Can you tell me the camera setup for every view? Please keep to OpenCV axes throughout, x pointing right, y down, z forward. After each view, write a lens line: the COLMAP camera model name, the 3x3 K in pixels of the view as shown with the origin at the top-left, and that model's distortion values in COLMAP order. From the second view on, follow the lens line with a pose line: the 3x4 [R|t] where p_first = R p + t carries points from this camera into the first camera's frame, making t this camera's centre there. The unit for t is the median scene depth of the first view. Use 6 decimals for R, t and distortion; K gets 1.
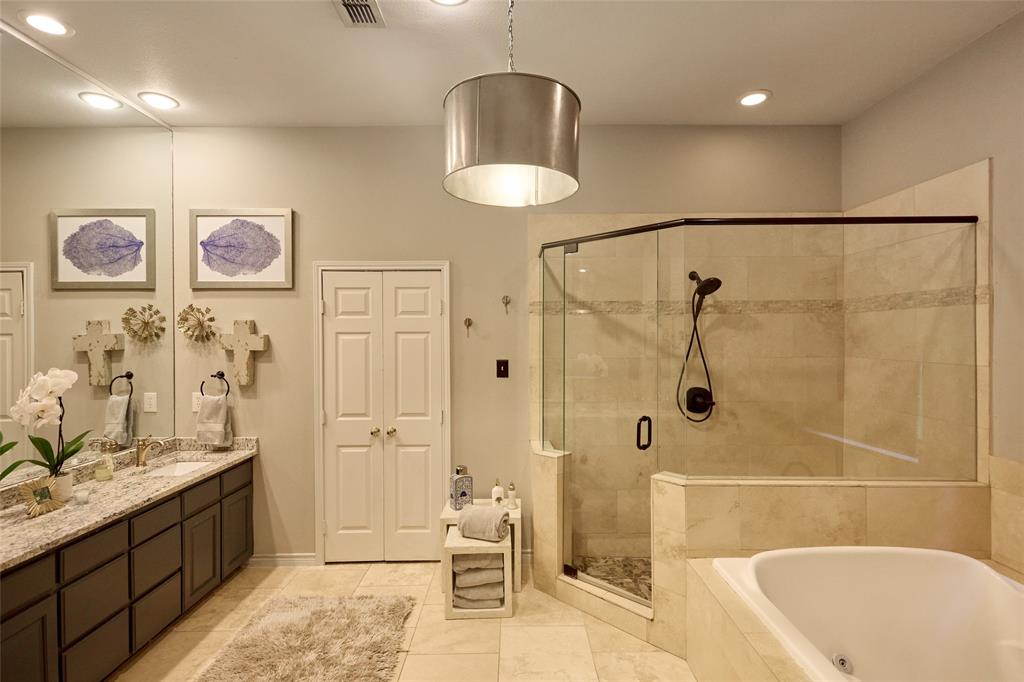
lens RADIAL K [[495.9, 0, 516.6], [0, 495.9, 340.3], [0, 0, 1]] dist [-0.005082, -0.001573]
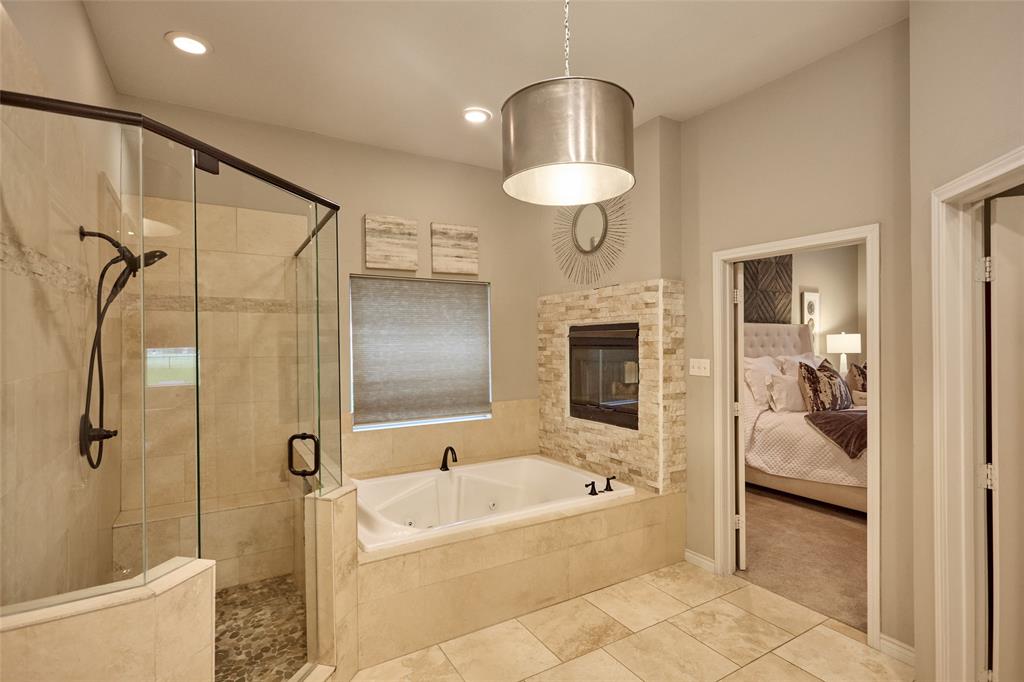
lens RADIAL K [[495.9, 0, 513.6], [0, 495.9, 341.6], [0, 0, 1]] dist [-0.005082, -0.001573]
pose [[-0.503878, 0.001772, 0.863773, -0.400425], [0.008206, 0.999963, 0.002735, 0.005721], [-0.863736, 0.008466, -0.503874, 0.754150]]
